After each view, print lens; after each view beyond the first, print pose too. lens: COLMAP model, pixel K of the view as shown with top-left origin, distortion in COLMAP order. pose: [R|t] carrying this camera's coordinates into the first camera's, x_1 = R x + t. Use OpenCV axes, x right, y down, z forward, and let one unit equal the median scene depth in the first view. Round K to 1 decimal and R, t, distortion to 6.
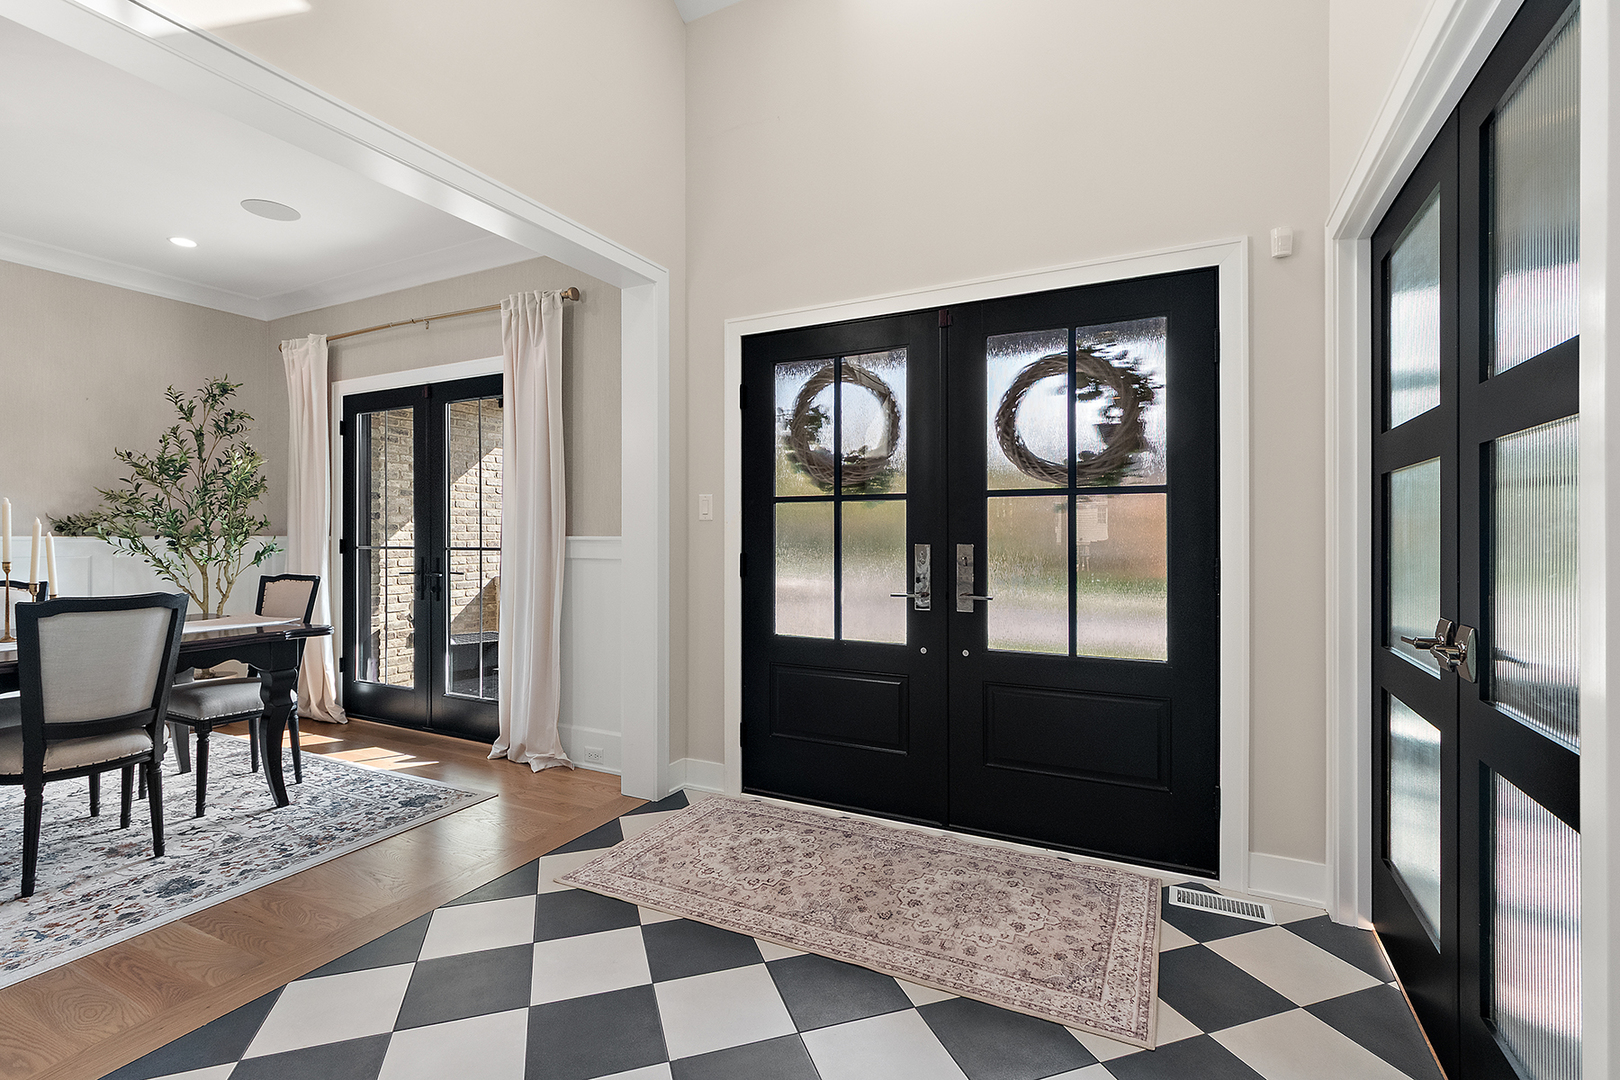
lens RADIAL K [[731.1, 0, 800.6], [0, 731.1, 535.3], [0, 0, 1]] dist [-0.004100, 0.000528]
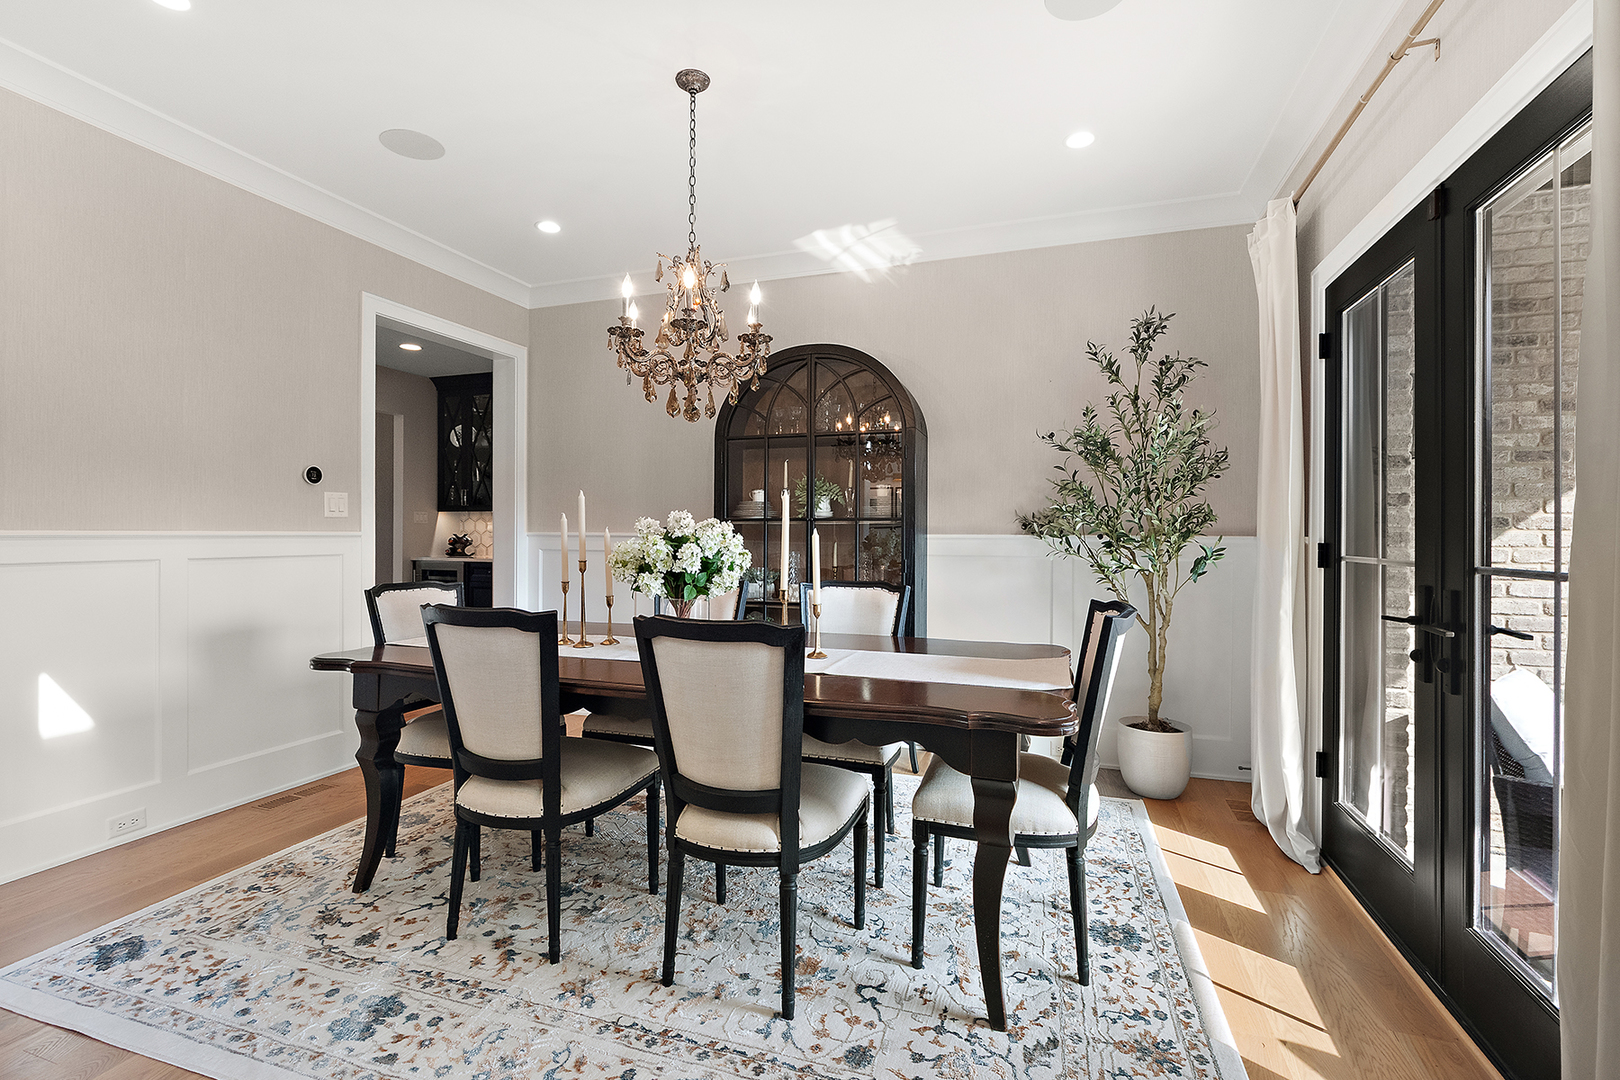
lens RADIAL K [[731.1, 0, 805.8], [0, 731.1, 534.0], [0, 0, 1]] dist [-0.004100, 0.000528]
pose [[0.144903, 0.003104, -0.989441, -0.131034], [-0.007566, 0.999969, 0.002029, 0.000521], [0.989417, 0.007192, 0.144922, 0.537713]]
